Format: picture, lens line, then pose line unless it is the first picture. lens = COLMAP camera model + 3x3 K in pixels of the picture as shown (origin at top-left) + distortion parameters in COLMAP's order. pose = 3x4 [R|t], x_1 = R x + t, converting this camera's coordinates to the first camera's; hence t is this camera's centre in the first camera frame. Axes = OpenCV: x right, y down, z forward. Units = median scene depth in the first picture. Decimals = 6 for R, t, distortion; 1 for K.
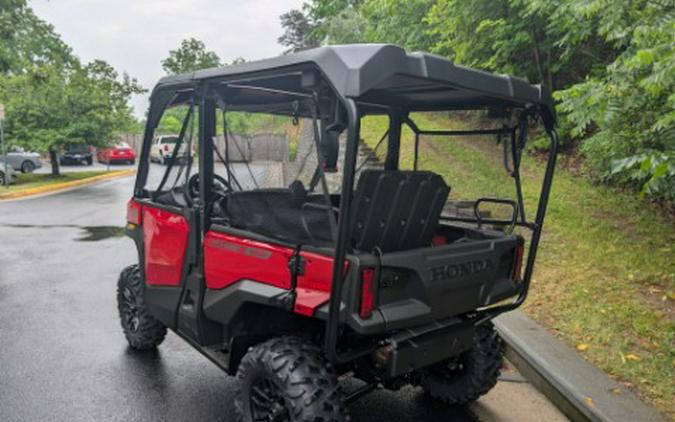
lens RADIAL K [[493.1, 0, 326.1], [0, 493.1, 223.2], [0, 0, 1]] dist [0.003541, -0.001412]
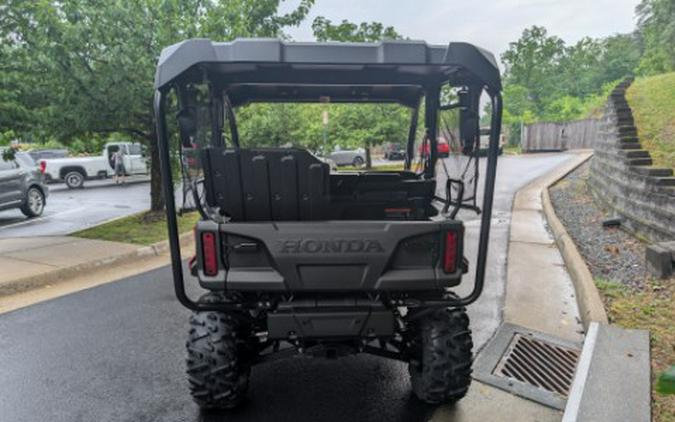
lens RADIAL K [[493.1, 0, 333.7], [0, 493.1, 210.8], [0, 0, 1]] dist [0.003541, -0.001412]
pose [[0.778654, 0.040524, -0.626143, 0.521892], [-0.048068, 0.998832, 0.004868, 0.009674], [0.625609, 0.026307, 0.779693, 0.138807]]
